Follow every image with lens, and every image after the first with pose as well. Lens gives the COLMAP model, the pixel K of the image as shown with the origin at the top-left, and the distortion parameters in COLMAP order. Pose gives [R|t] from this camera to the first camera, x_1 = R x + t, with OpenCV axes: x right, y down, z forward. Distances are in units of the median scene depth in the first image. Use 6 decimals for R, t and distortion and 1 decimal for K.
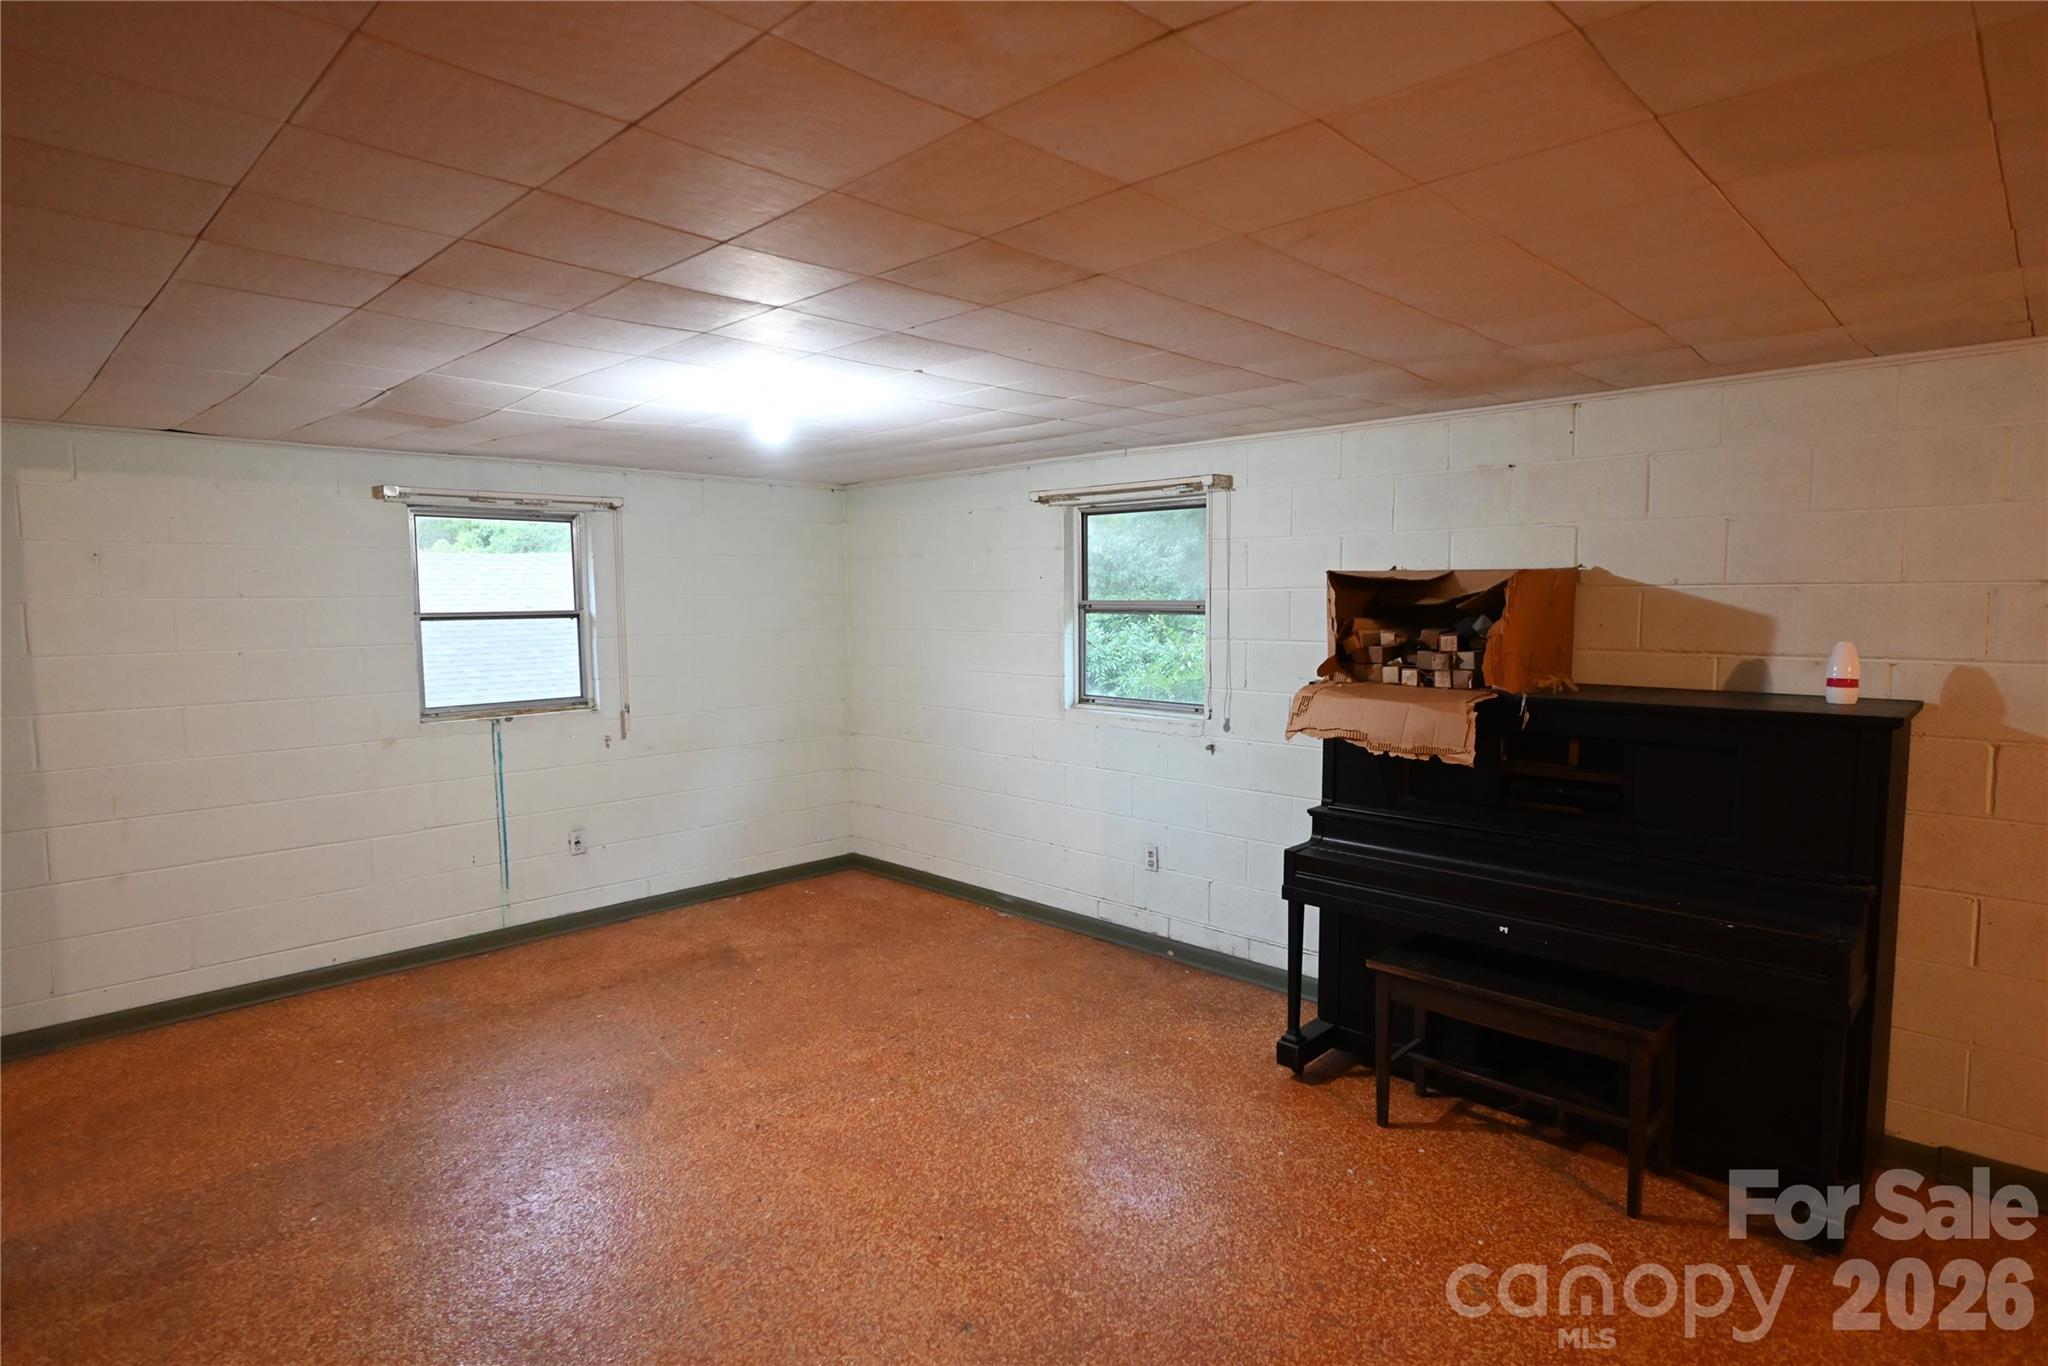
lens RADIAL K [[1062.6, 0, 1024.0], [0, 1062.6, 683.0], [0, 0, 1]] dist [0.001033, -0.000064]
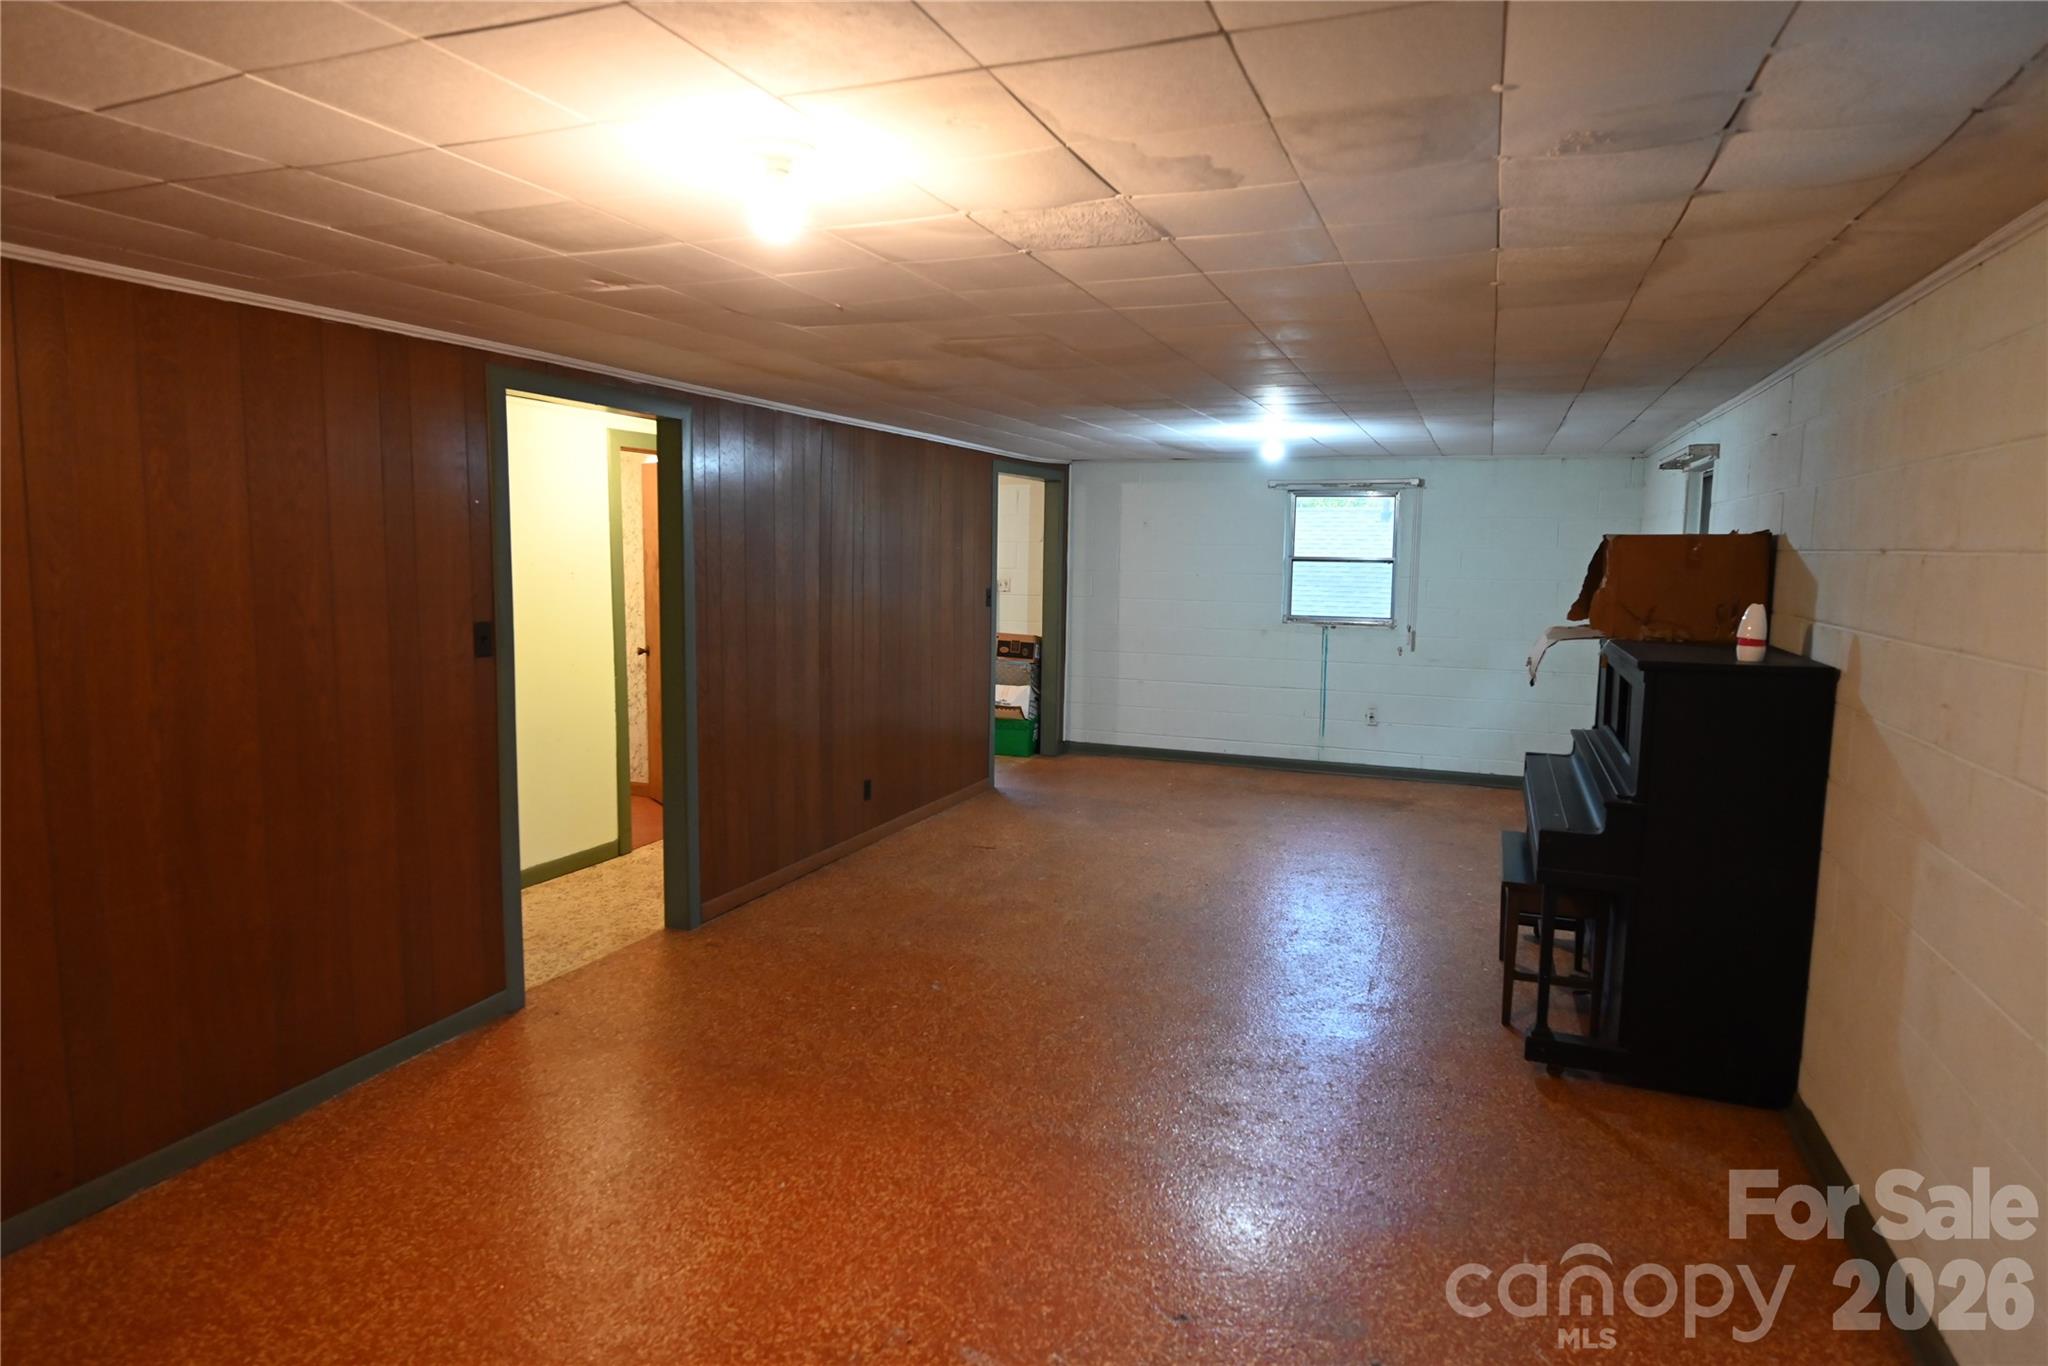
lens RADIAL K [[1189.9, 0, 1024.0], [0, 1189.9, 683.0], [0, 0, 1]] dist [-0.000430, -0.000192]
pose [[0.387734, 0.120096, -0.913914, 0.963296], [-0.092827, 0.991523, 0.090912, -0.000731], [0.917085, 0.049586, 0.395596, -0.094678]]
